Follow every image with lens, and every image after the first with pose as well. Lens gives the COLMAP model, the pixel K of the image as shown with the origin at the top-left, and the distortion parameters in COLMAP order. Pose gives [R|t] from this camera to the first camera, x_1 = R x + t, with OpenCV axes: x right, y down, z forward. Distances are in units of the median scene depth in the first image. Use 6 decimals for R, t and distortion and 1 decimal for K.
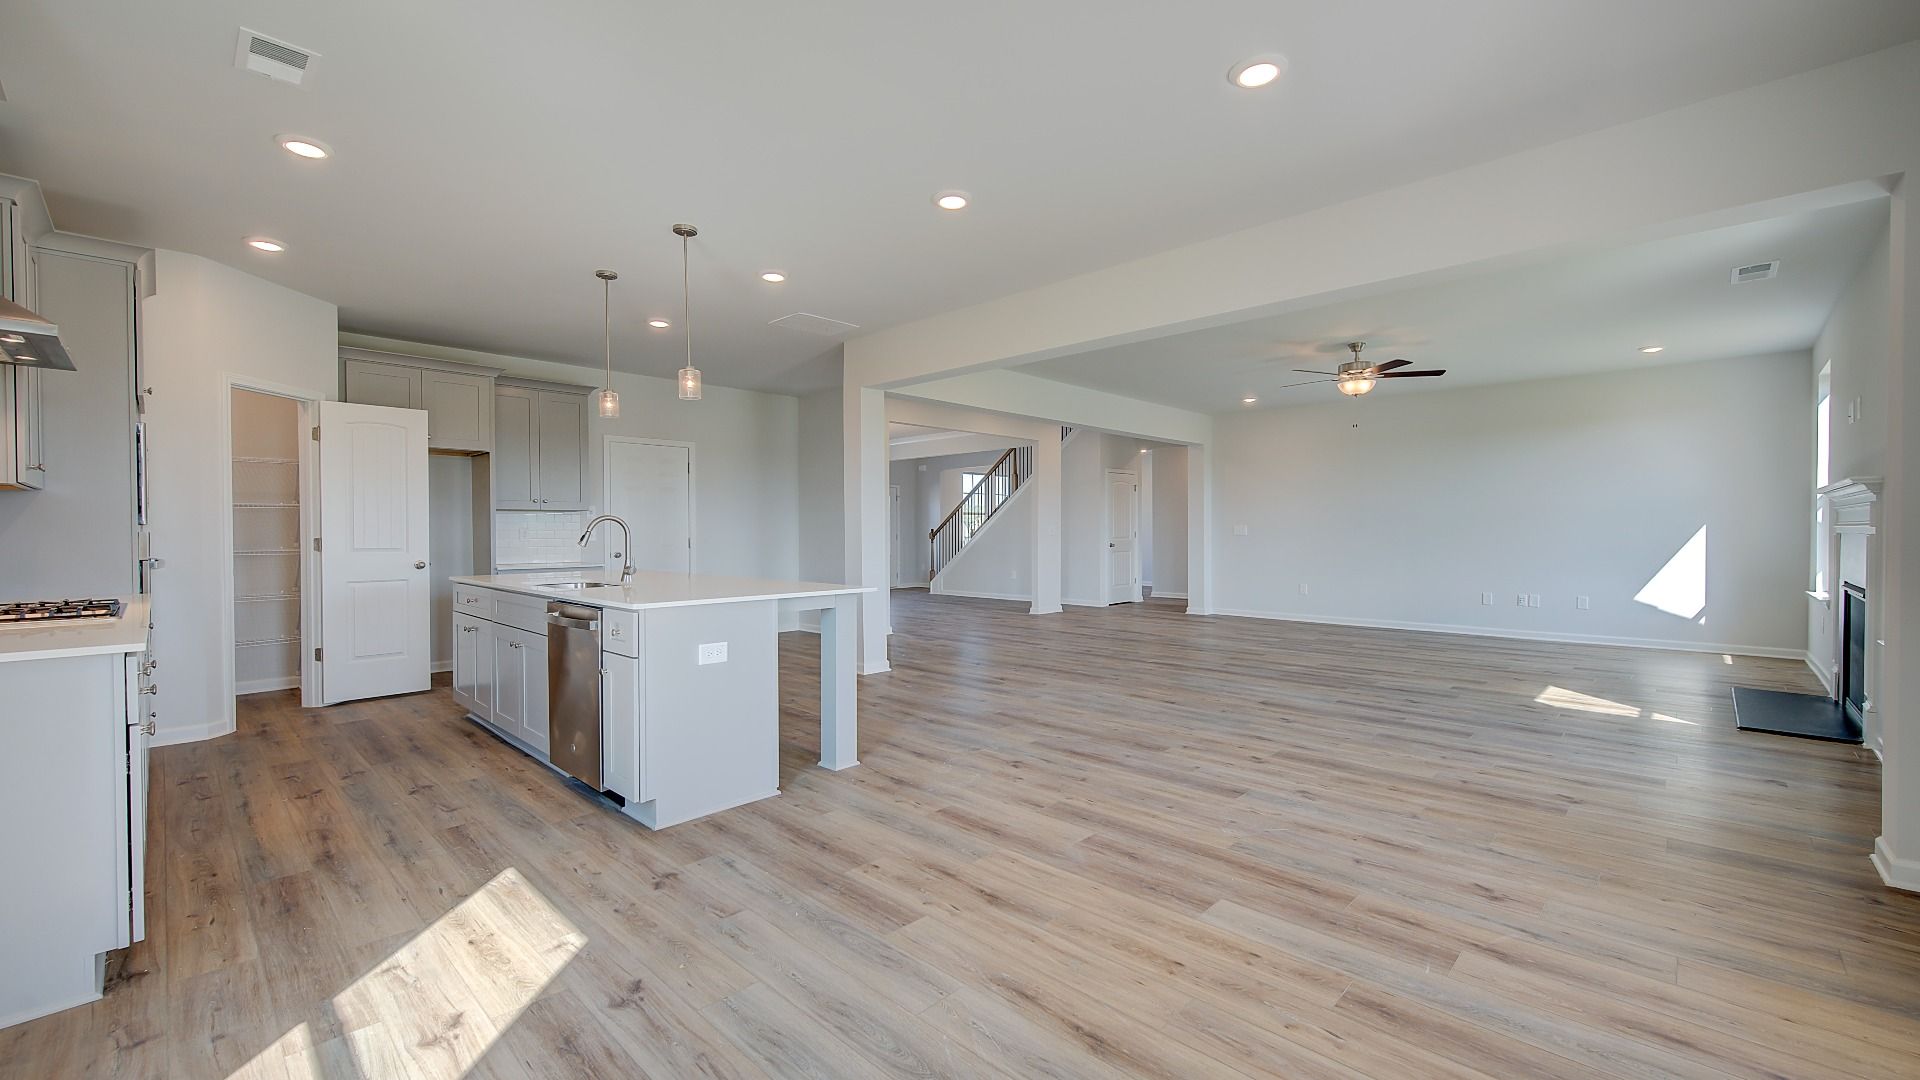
lens RADIAL K [[787.9, 0, 951.5], [0, 787.9, 536.3], [0, 0, 1]] dist [-0.000800, 0.001030]
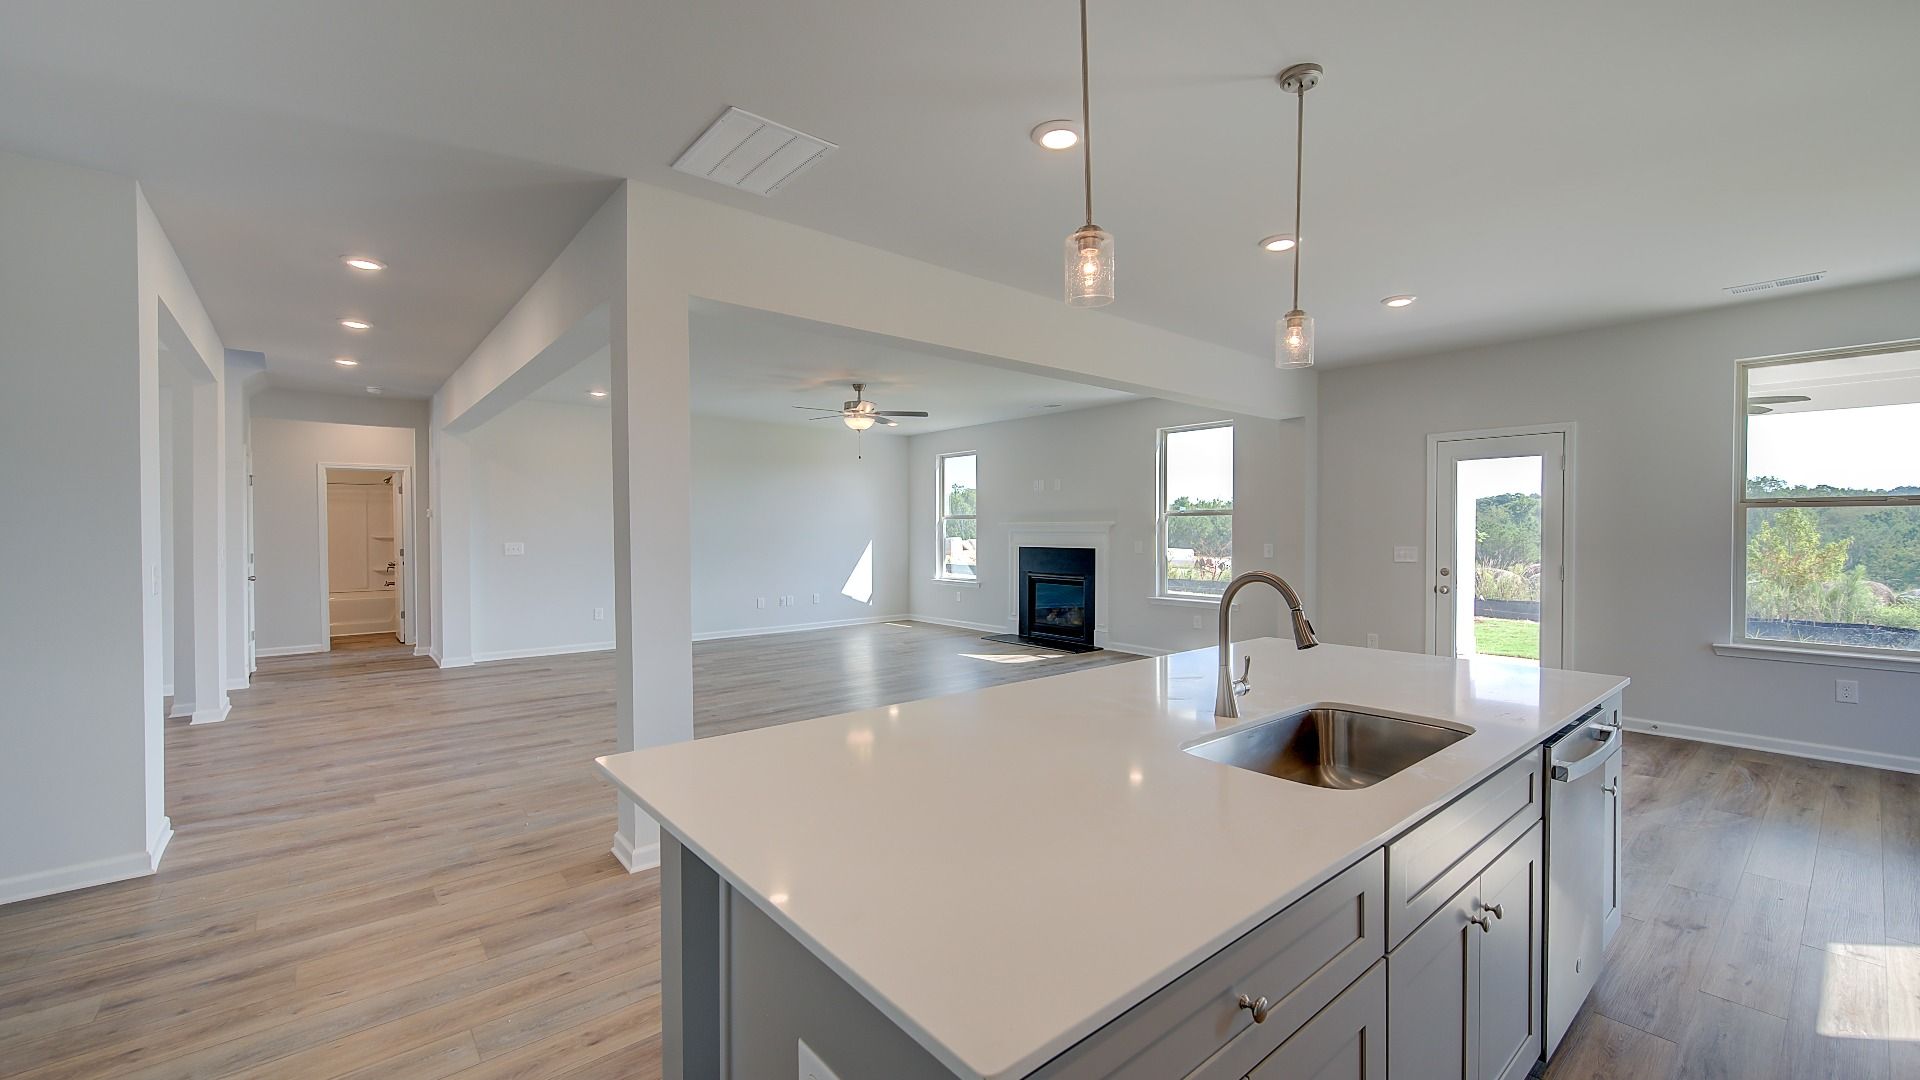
lens RADIAL K [[772.2, 0, 971.6], [0, 772.2, 530.0], [0, 0, 1]] dist [-0.007789, 0.001009]
pose [[0.081004, 0.000743, 0.996714, -1.444506], [0.008761, 0.999961, -0.001457, -0.086323], [-0.996675, 0.008850, 0.080994, 1.852412]]
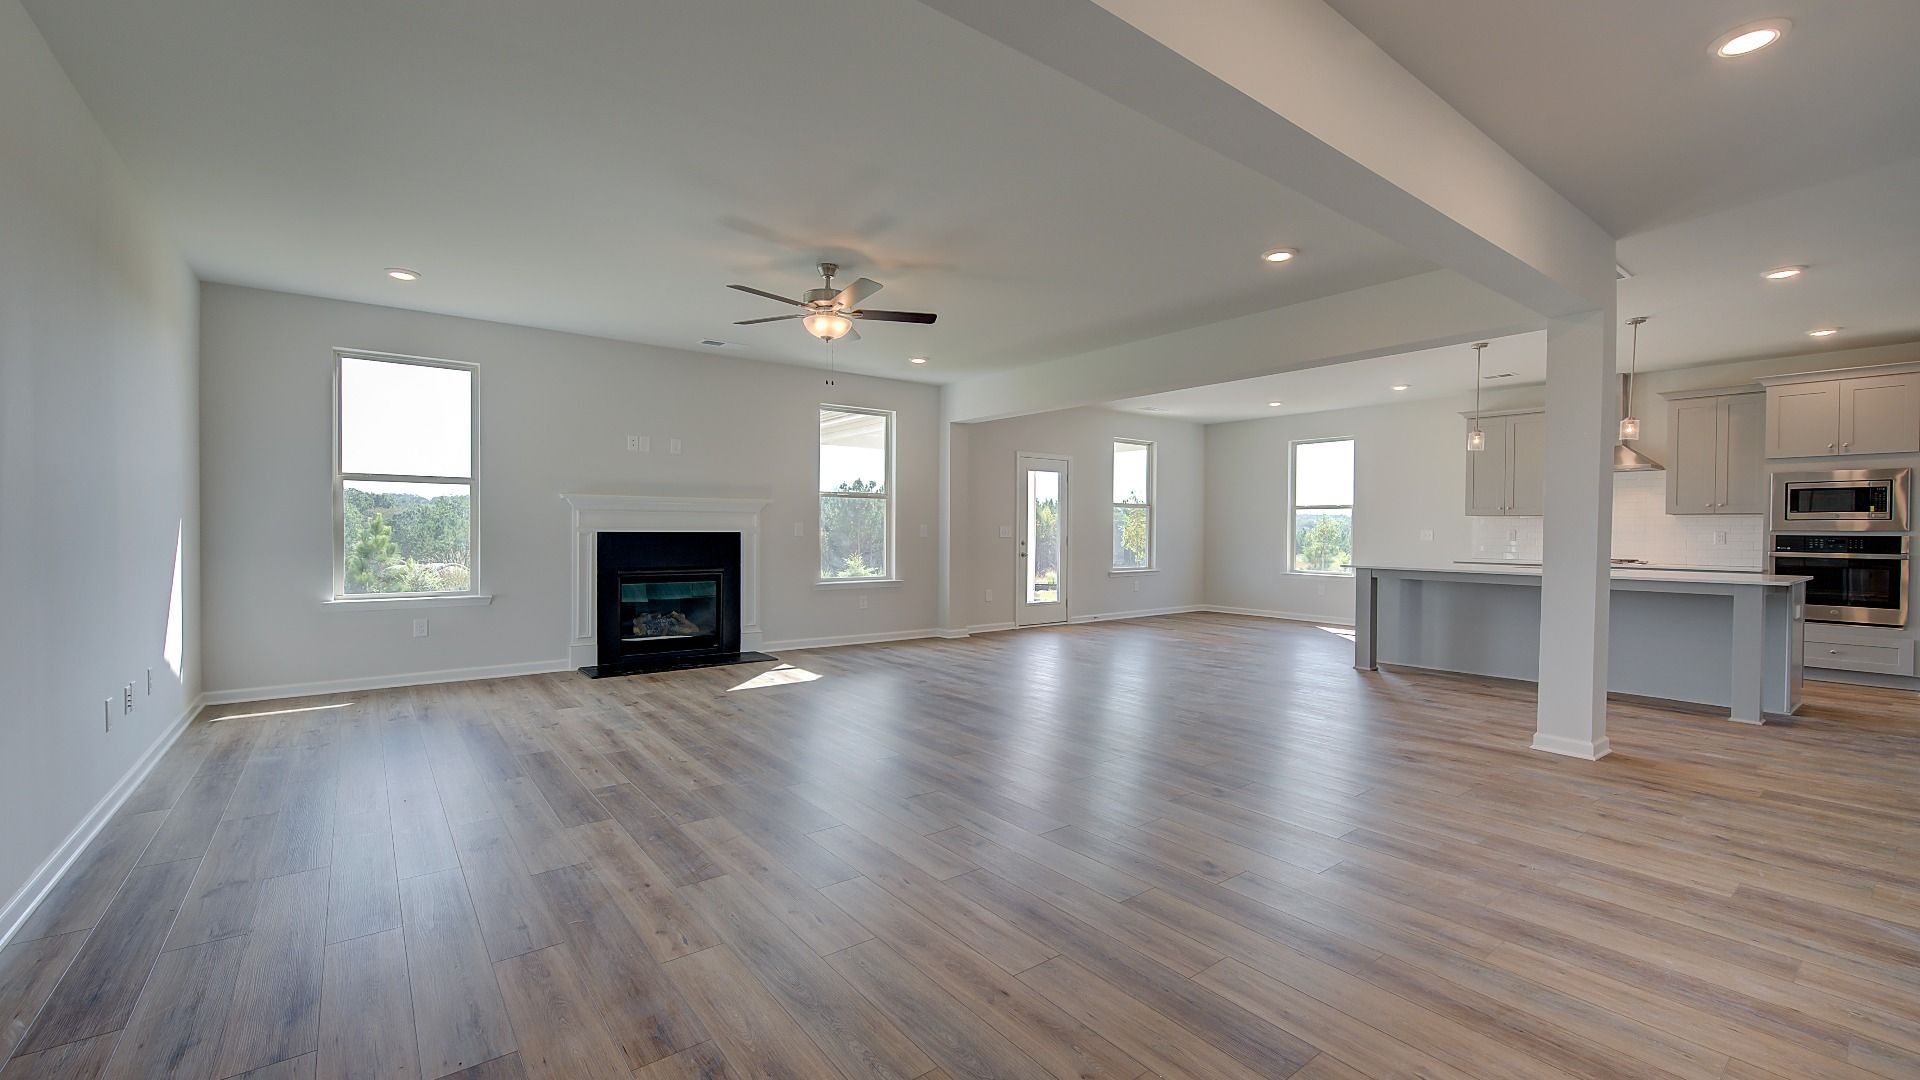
lens RADIAL K [[787.9, 0, 969.8], [0, 787.9, 537.5], [0, 0, 1]] dist [-0.000800, 0.001030]
pose [[-0.992368, -0.003030, 0.123276, 0.755619], [-0.000638, 0.999811, 0.019445, -0.046350], [-0.123312, 0.019218, -0.992182, 4.199143]]
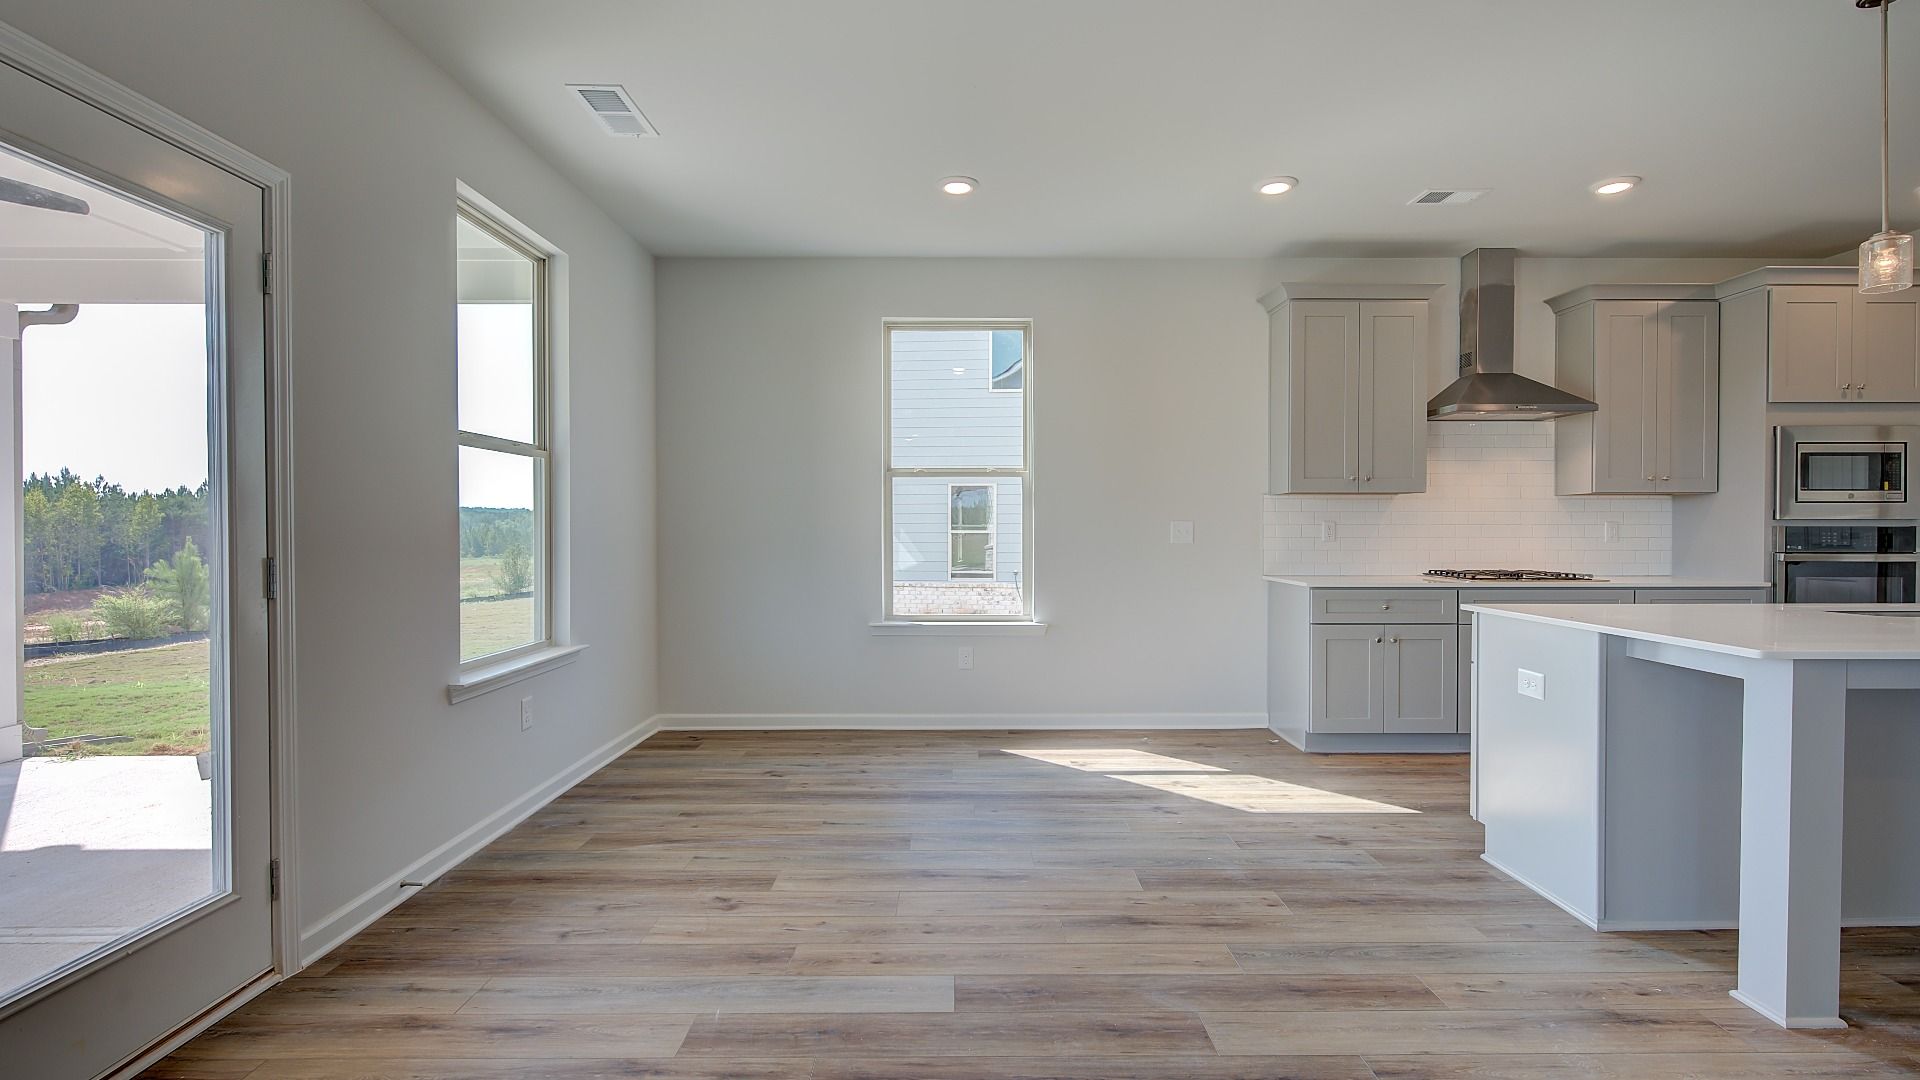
lens RADIAL K [[884.4, 0, 975.8], [0, 884.4, 545.8], [0, 0, 1]] dist [0.003450, 0.000221]
pose [[-0.707696, 0.019474, -0.706249, 0.879679], [-0.003459, 0.999513, 0.031026, -0.018179], [0.706509, 0.024400, -0.707284, 1.528997]]
